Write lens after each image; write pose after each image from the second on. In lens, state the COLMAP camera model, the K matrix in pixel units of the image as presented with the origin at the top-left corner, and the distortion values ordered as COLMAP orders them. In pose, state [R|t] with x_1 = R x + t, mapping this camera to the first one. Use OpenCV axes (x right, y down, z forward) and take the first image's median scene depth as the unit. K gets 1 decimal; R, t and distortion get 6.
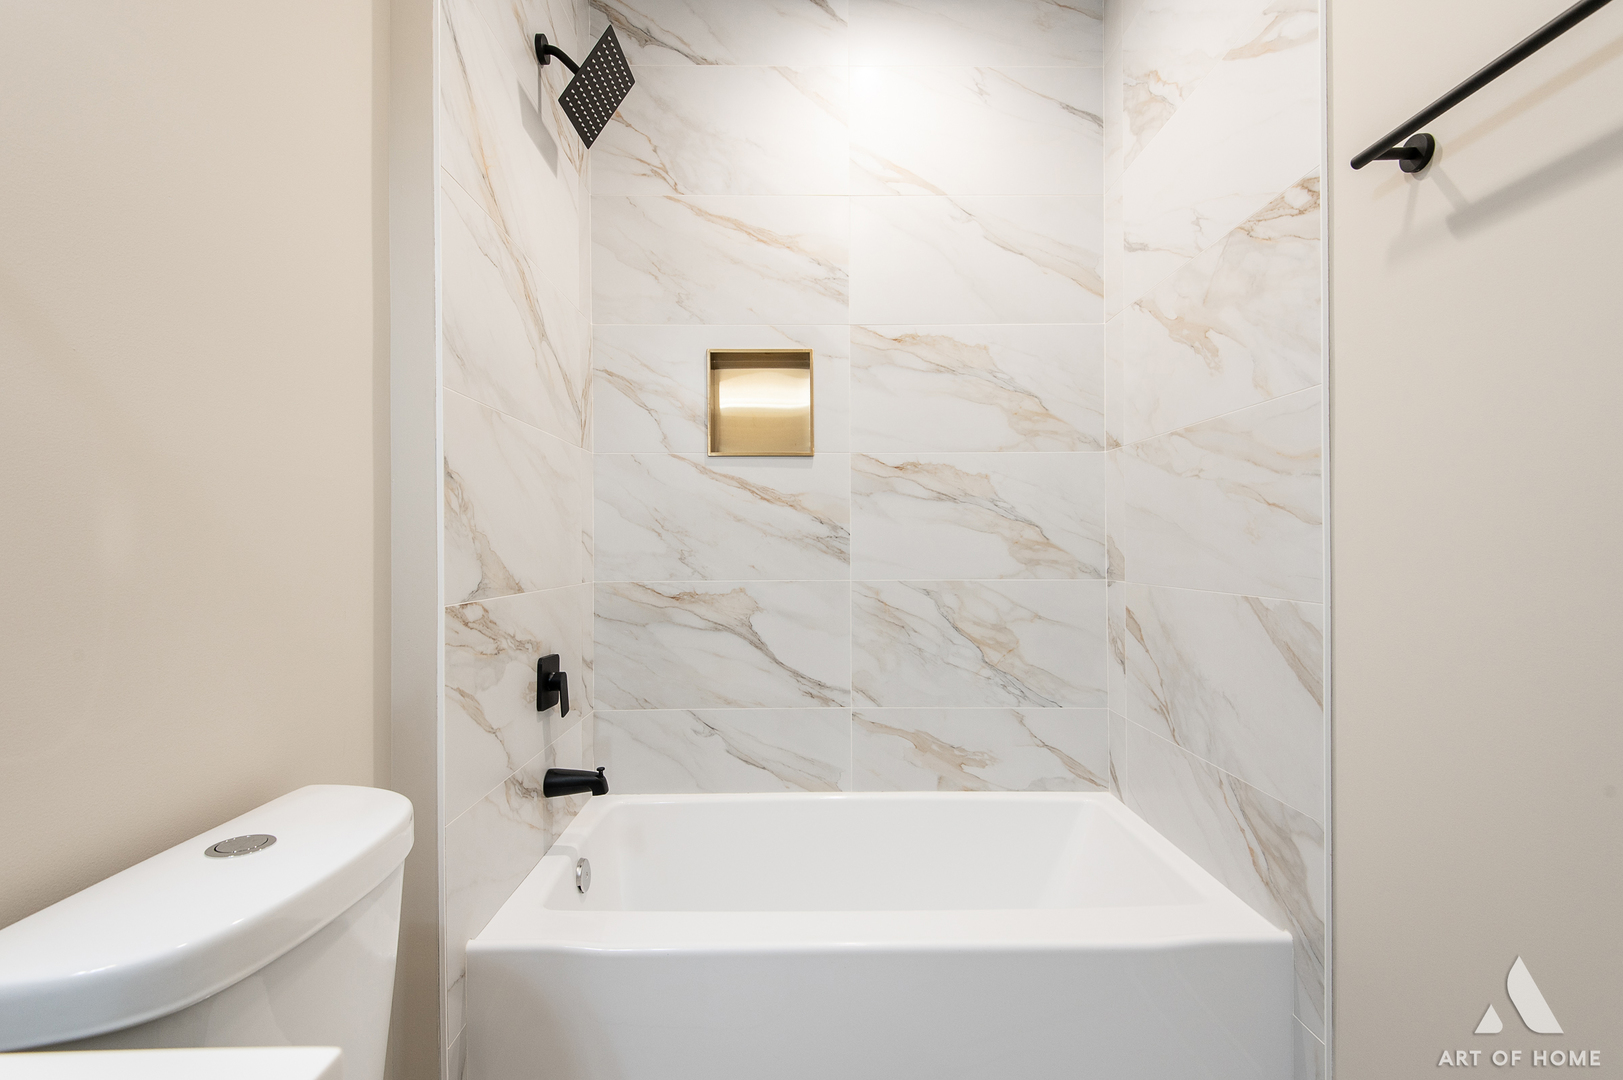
lens RADIAL K [[719.7, 0, 819.2], [0, 719.7, 545.0], [0, 0, 1]] dist [0.005533, -0.002625]
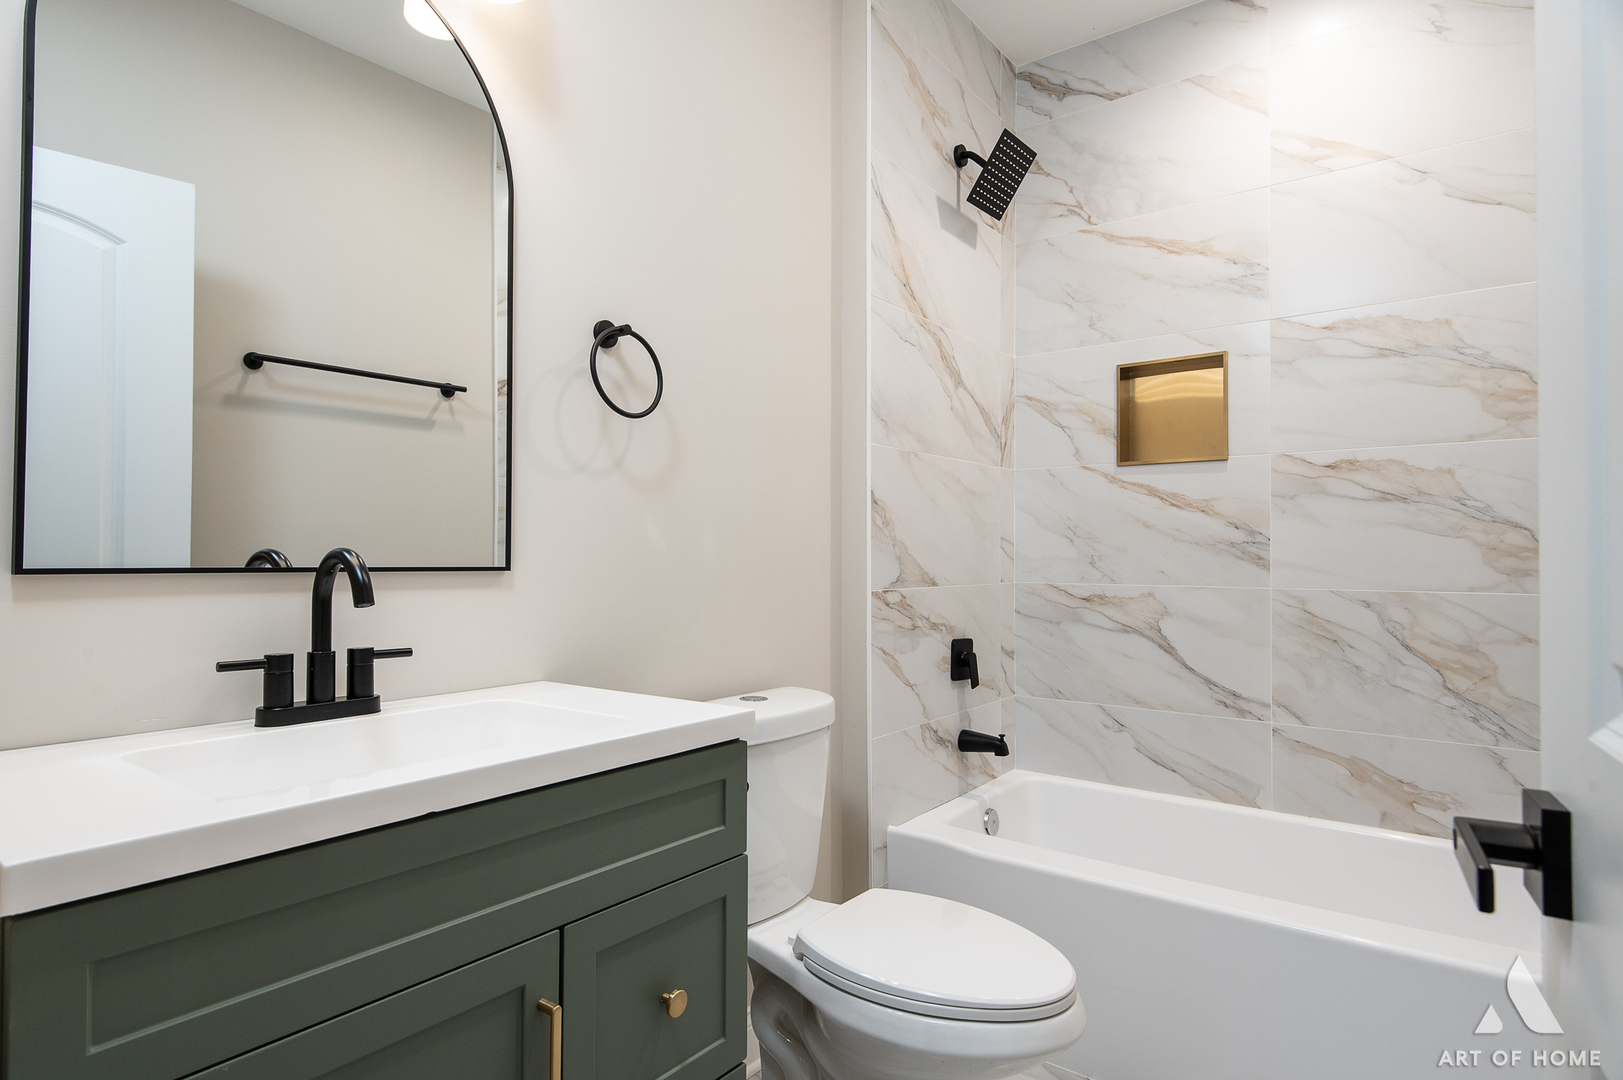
lens RADIAL K [[898.1, 0, 810.1], [0, 898.1, 544.0], [0, 0, 1]] dist [-0.068980, -0.003017]
pose [[0.779902, -0.001290, -0.625900, 0.302474], [-0.003778, 0.999970, -0.006769, 0.000928], [0.625890, 0.007644, 0.779874, -0.292532]]
